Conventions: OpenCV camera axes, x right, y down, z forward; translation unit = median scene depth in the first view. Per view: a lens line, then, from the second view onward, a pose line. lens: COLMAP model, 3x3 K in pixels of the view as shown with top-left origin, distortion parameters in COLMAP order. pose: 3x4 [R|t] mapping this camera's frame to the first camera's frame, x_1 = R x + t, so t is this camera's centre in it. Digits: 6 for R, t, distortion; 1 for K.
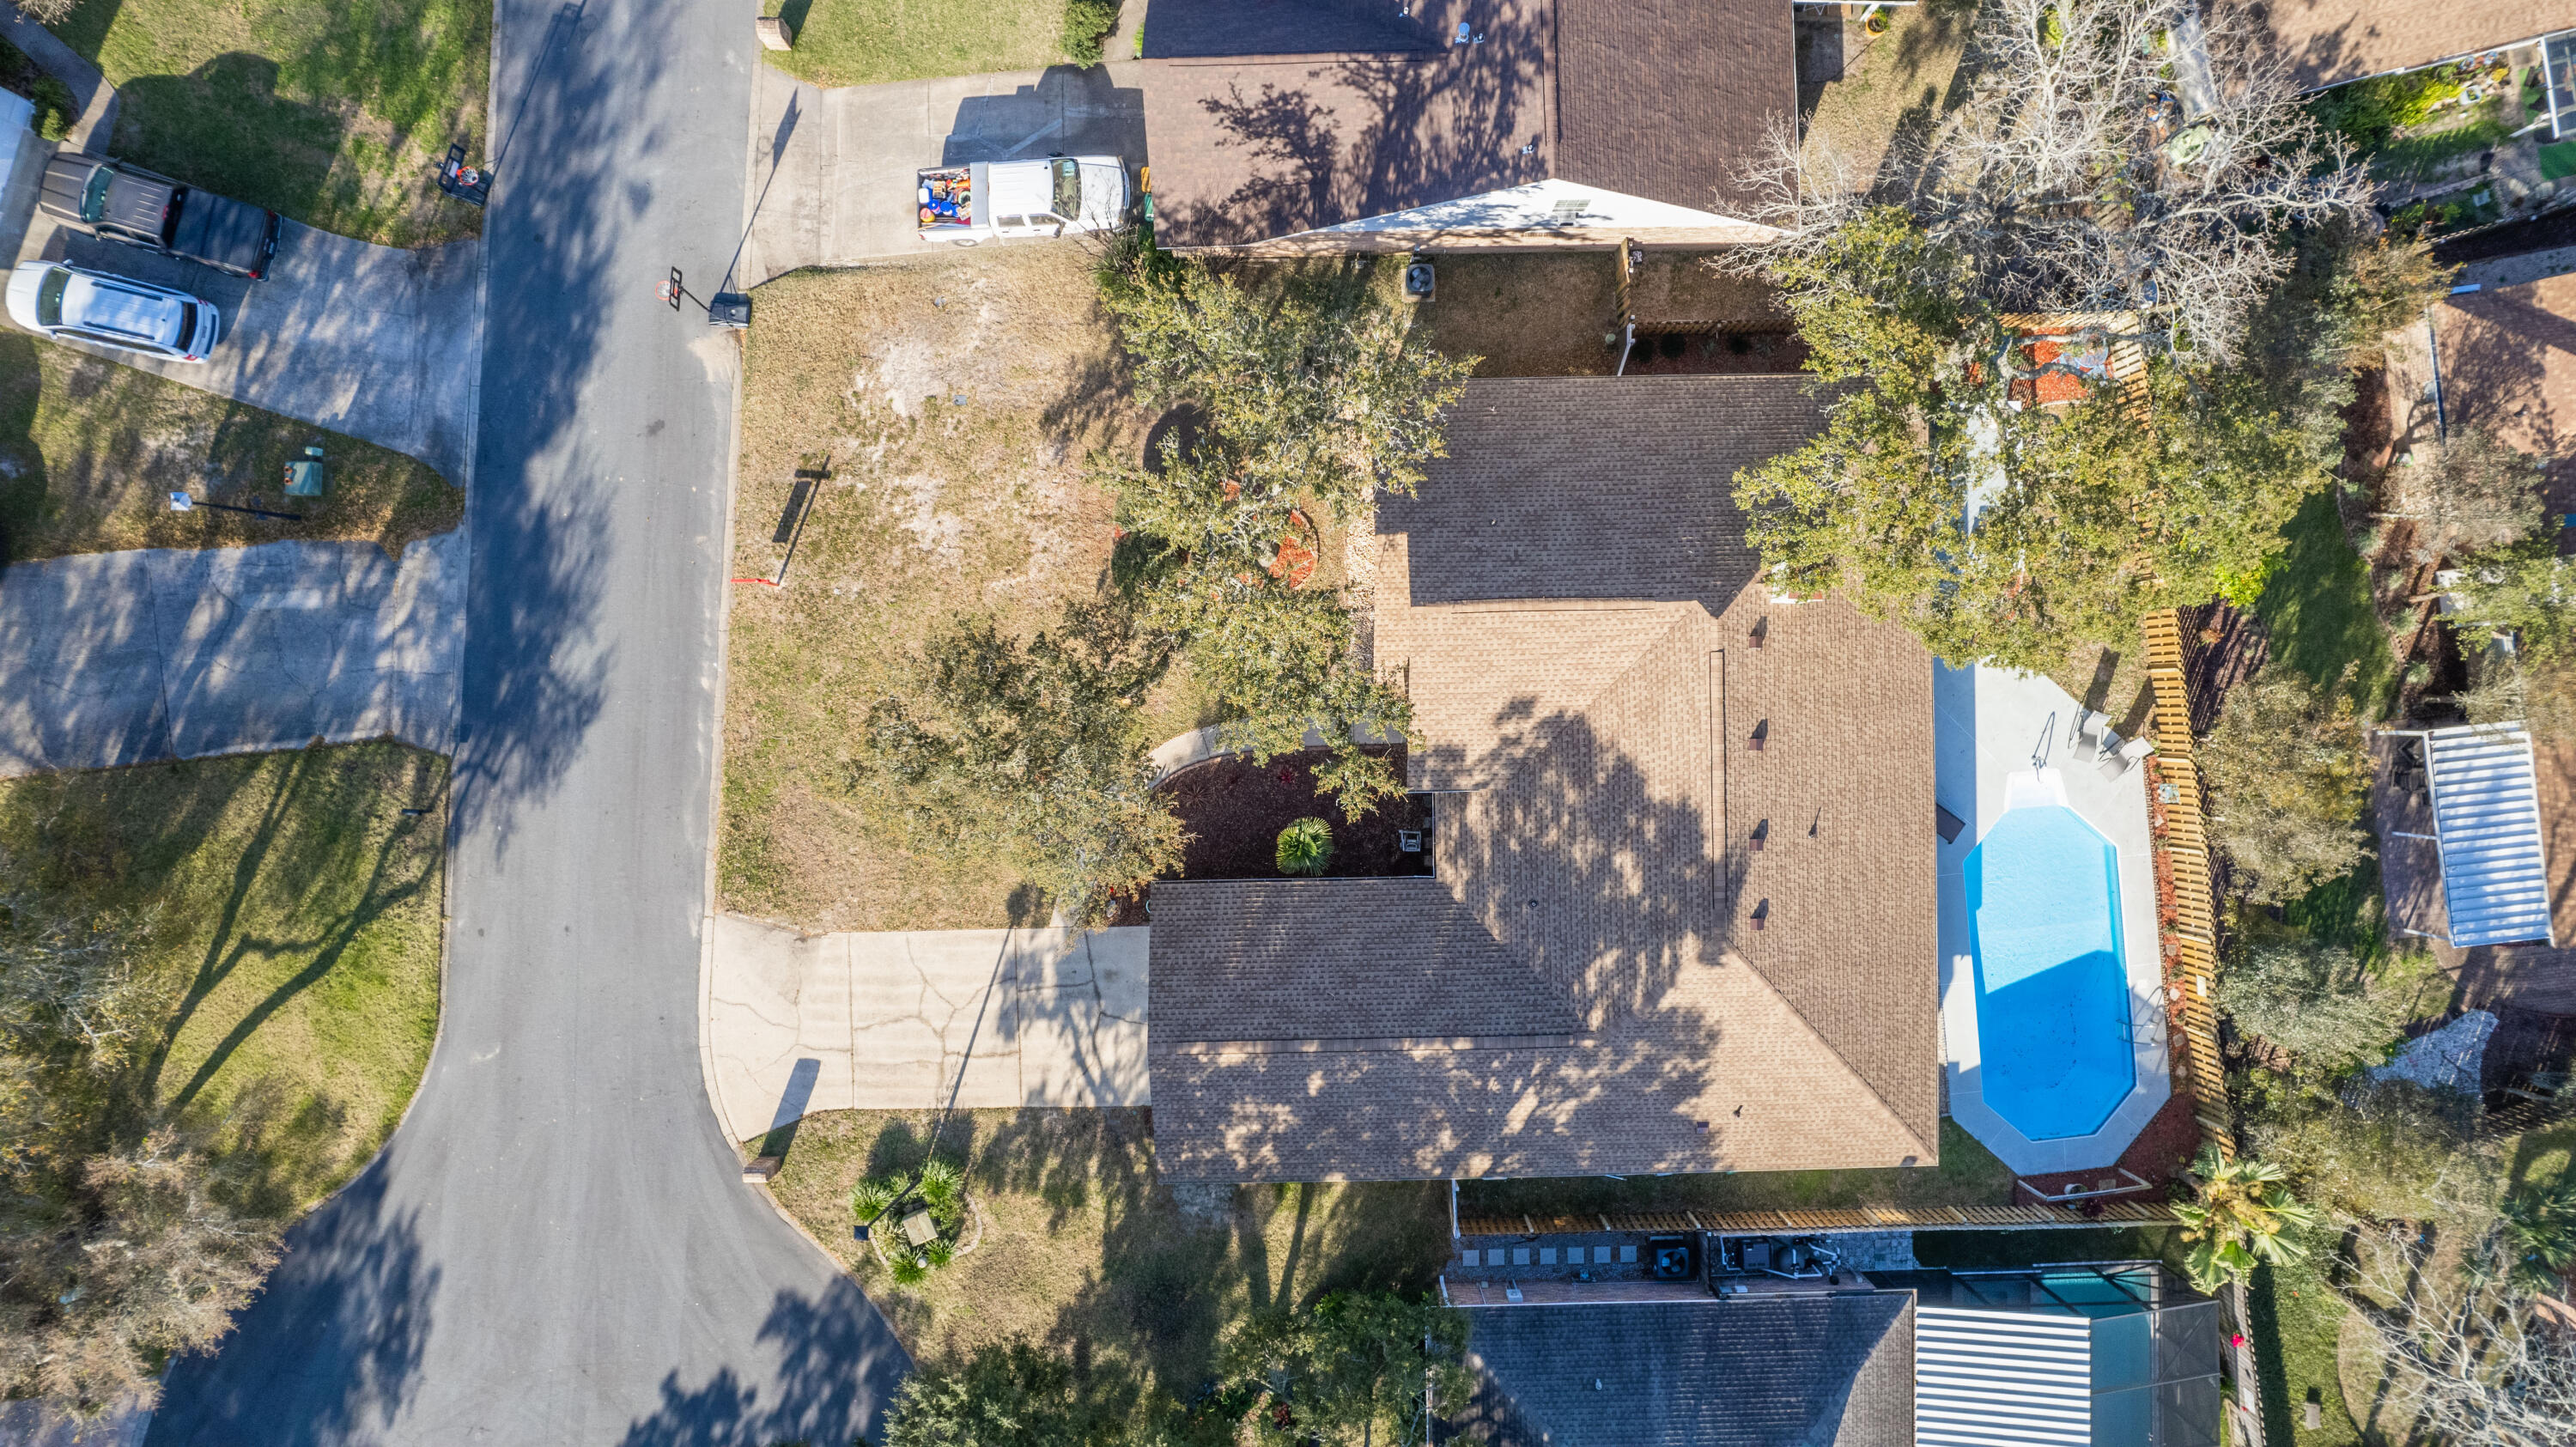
lens RADIAL K [[1627.1, 0, 1285.0], [0, 1627.1, 739.6], [0, 0, 1]] dist [-0.068193, 0.039786]
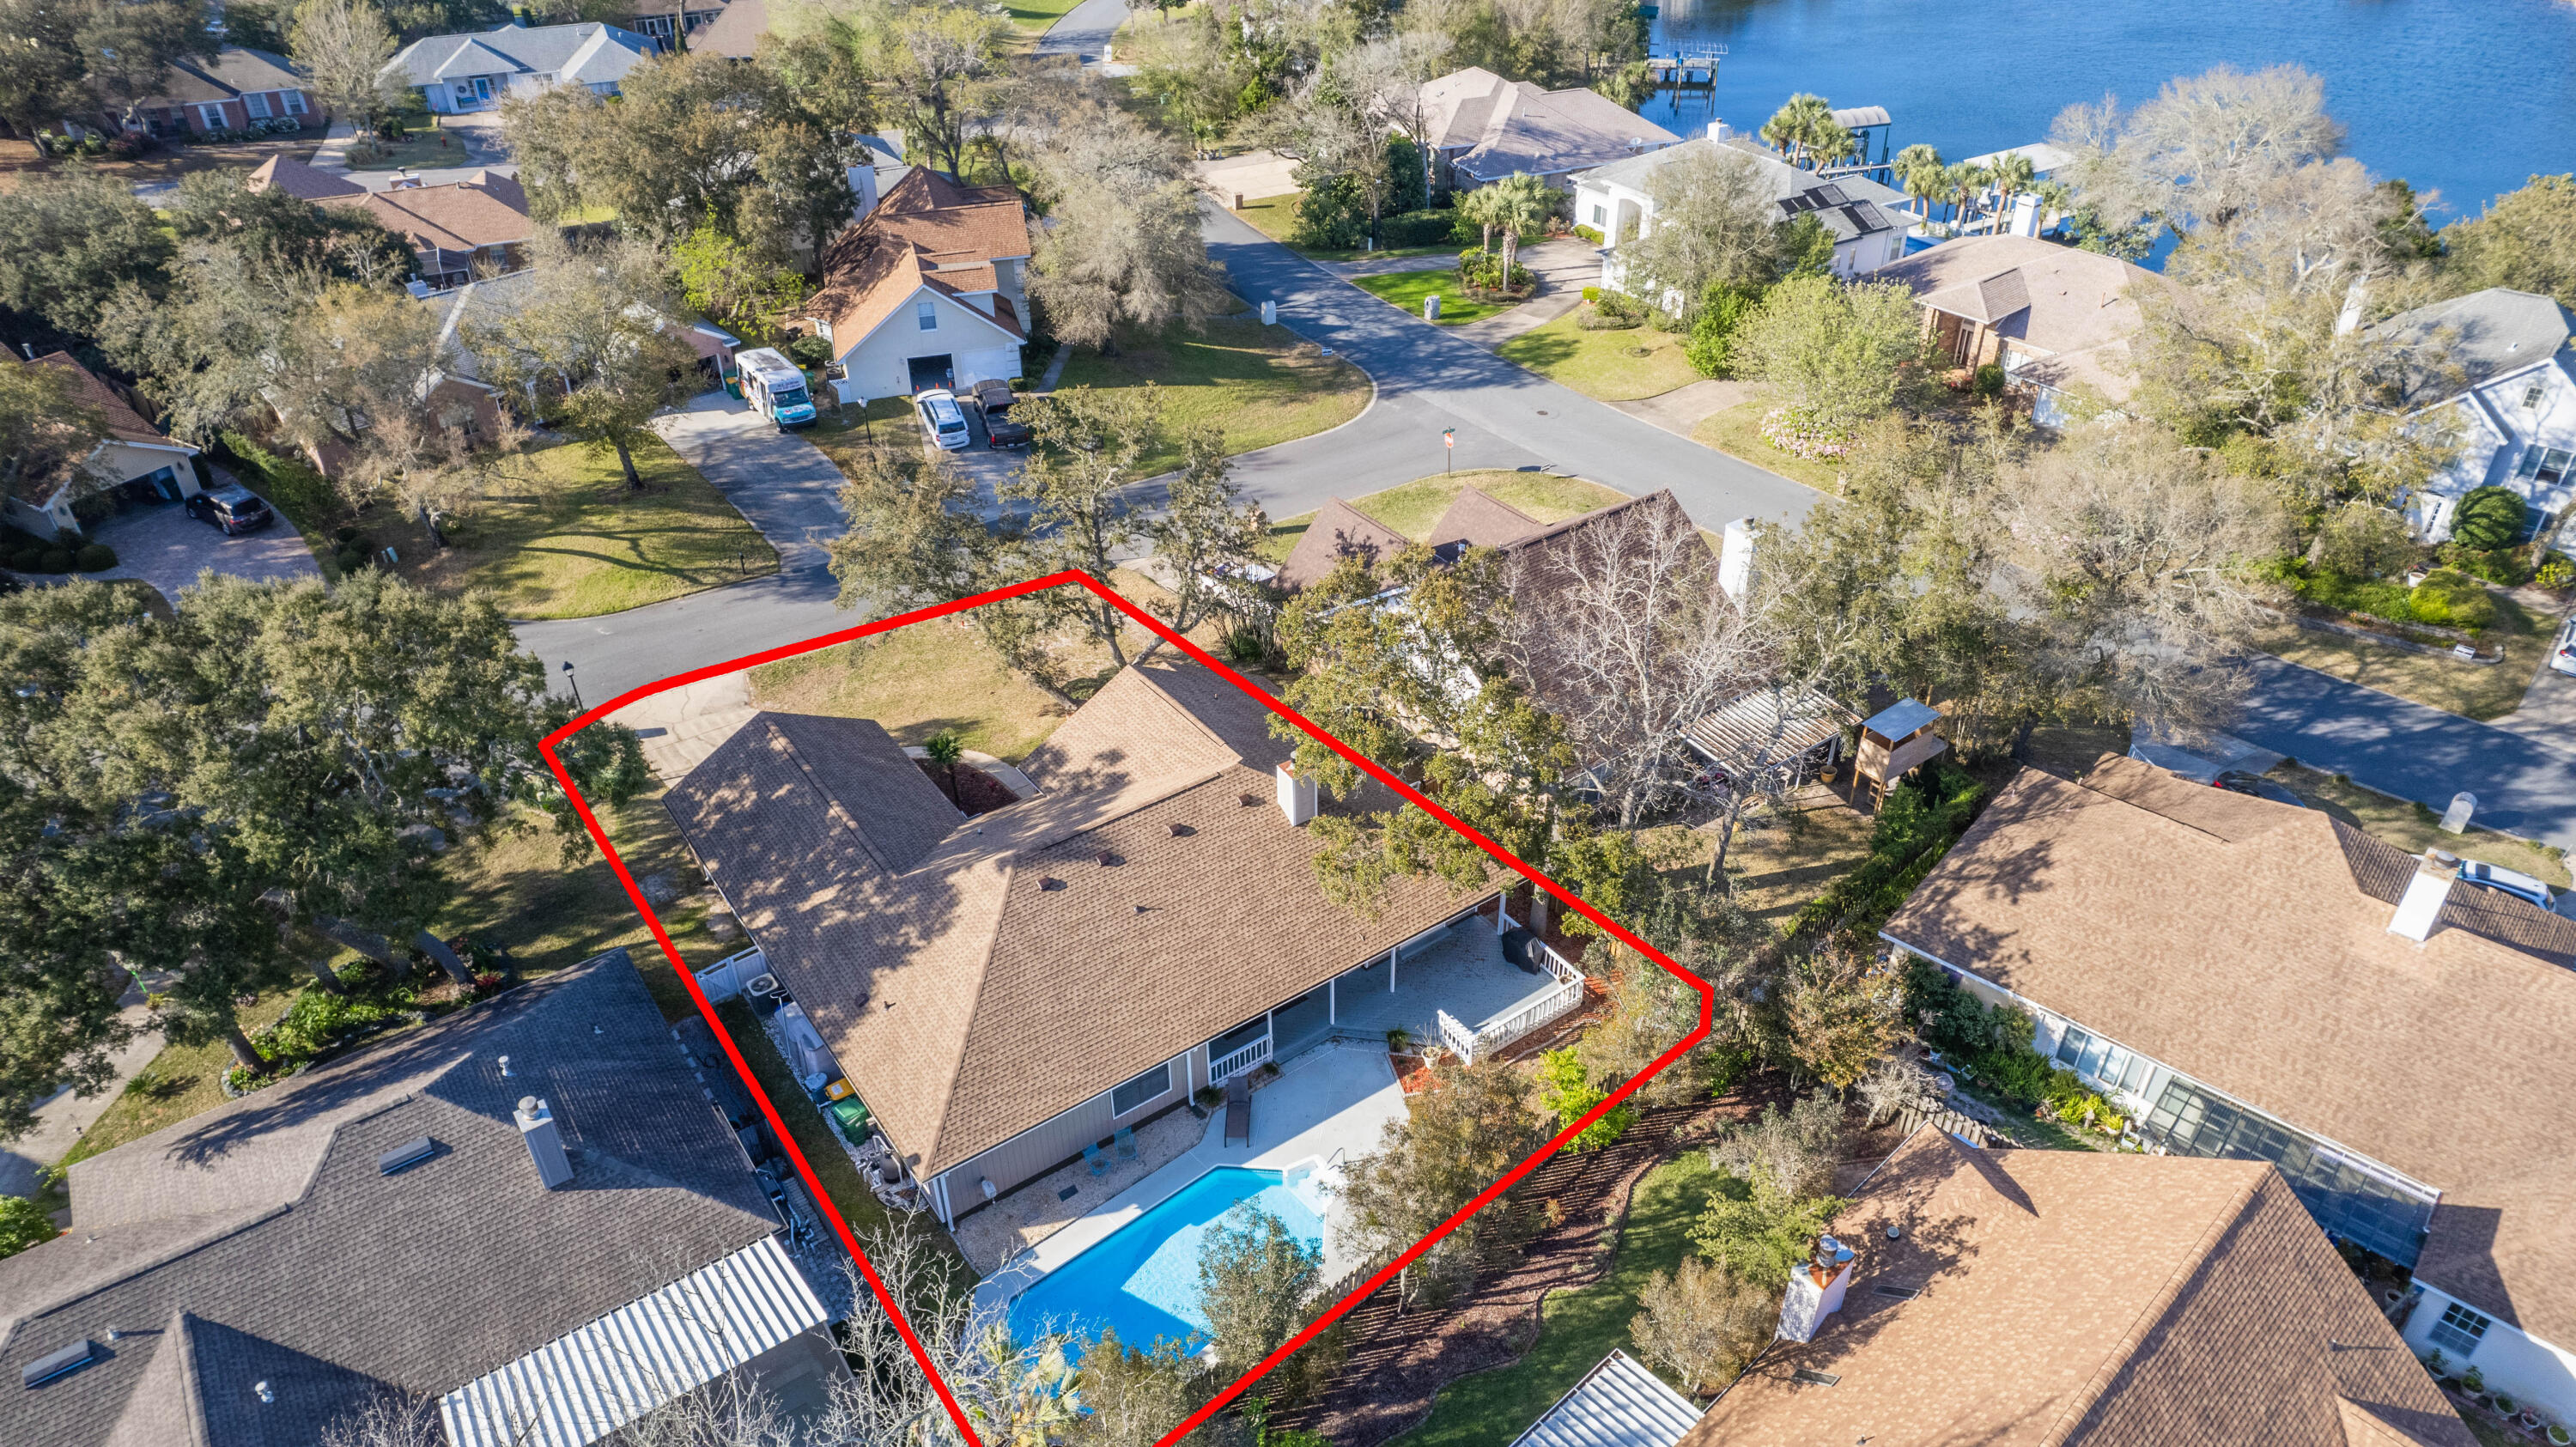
lens RADIAL K [[1627.0, 0, 1288.0], [0, 1627.0, 723.5], [0, 0, 1]] dist [-0.066911, 0.054685]
pose [[0.566976, 0.461685, -0.682192, 1.058367], [-0.823735, 0.317881, -0.469482, 0.448535], [0.000103, 0.828130, 0.560537, 0.221785]]
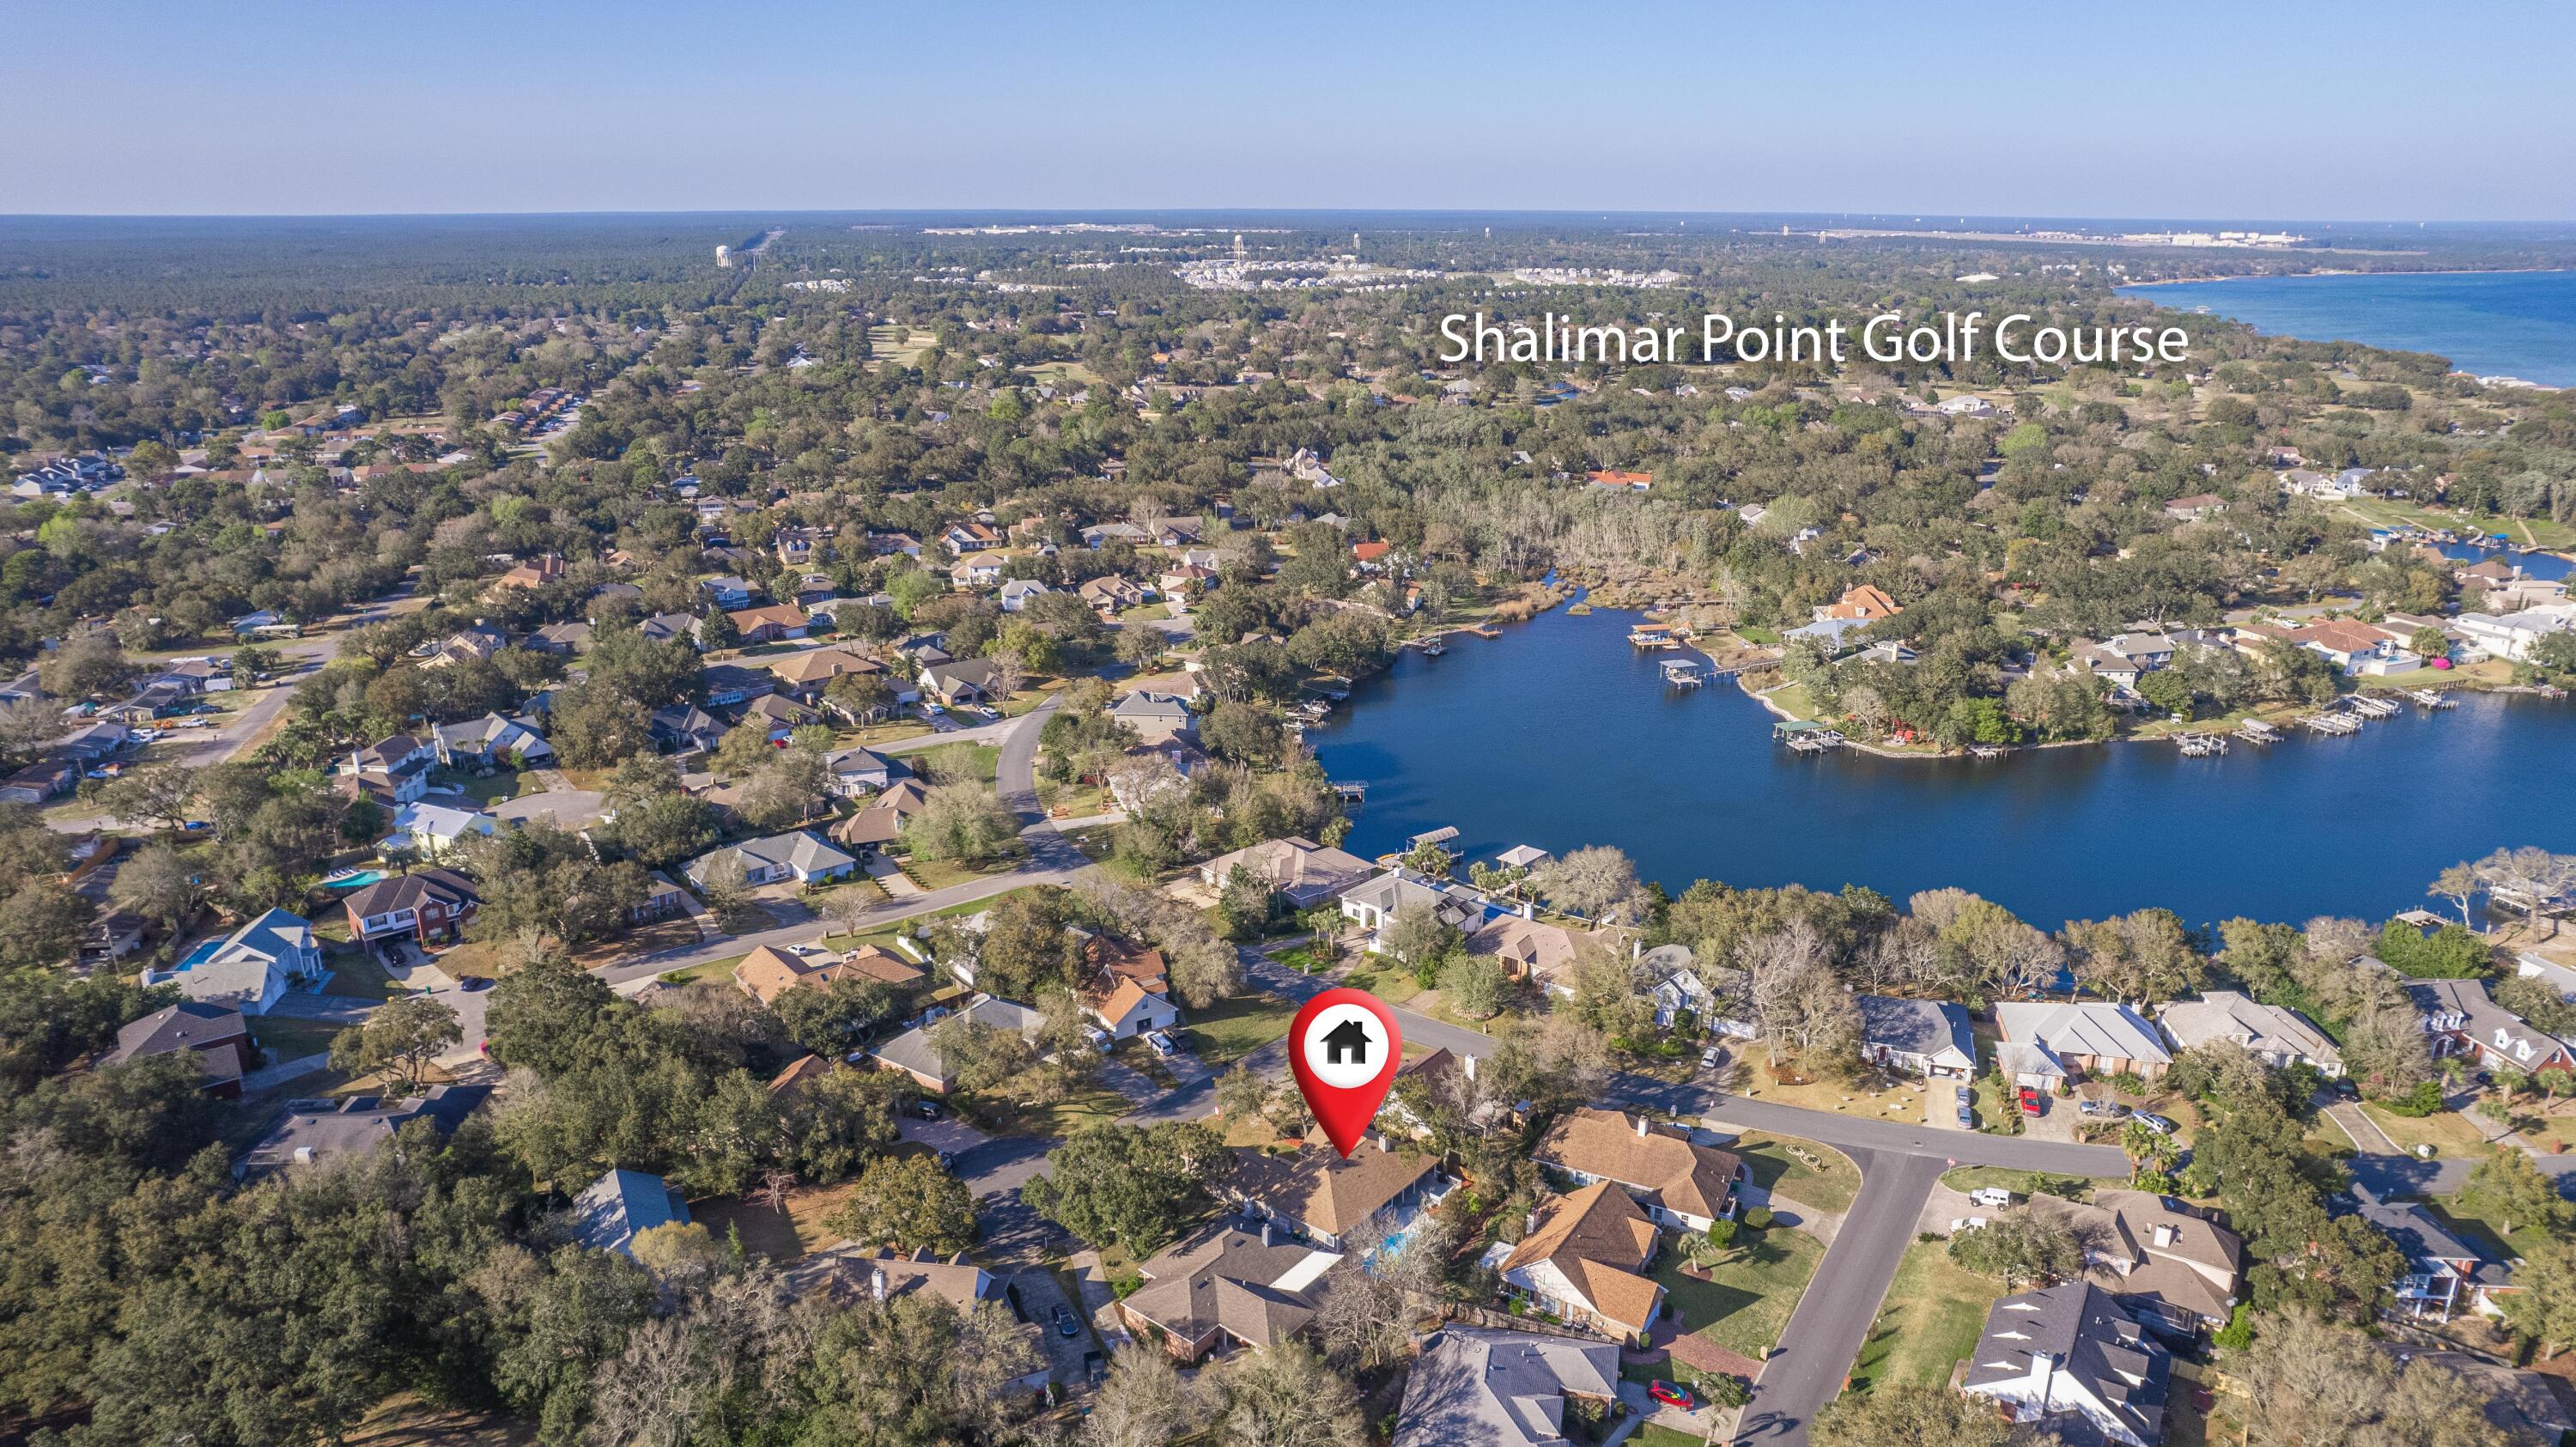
lens RADIAL K [[1607.9, 0, 1288.0], [0, 1607.9, 723.5], [0, 0, 1]] dist [-0.007733, -0.122629]
pose [[0.772497, 0.194351, -0.604546, 2.568202], [-0.634876, 0.216249, -0.741734, 3.159178], [-0.013425, 0.956799, 0.290440, -1.506115]]
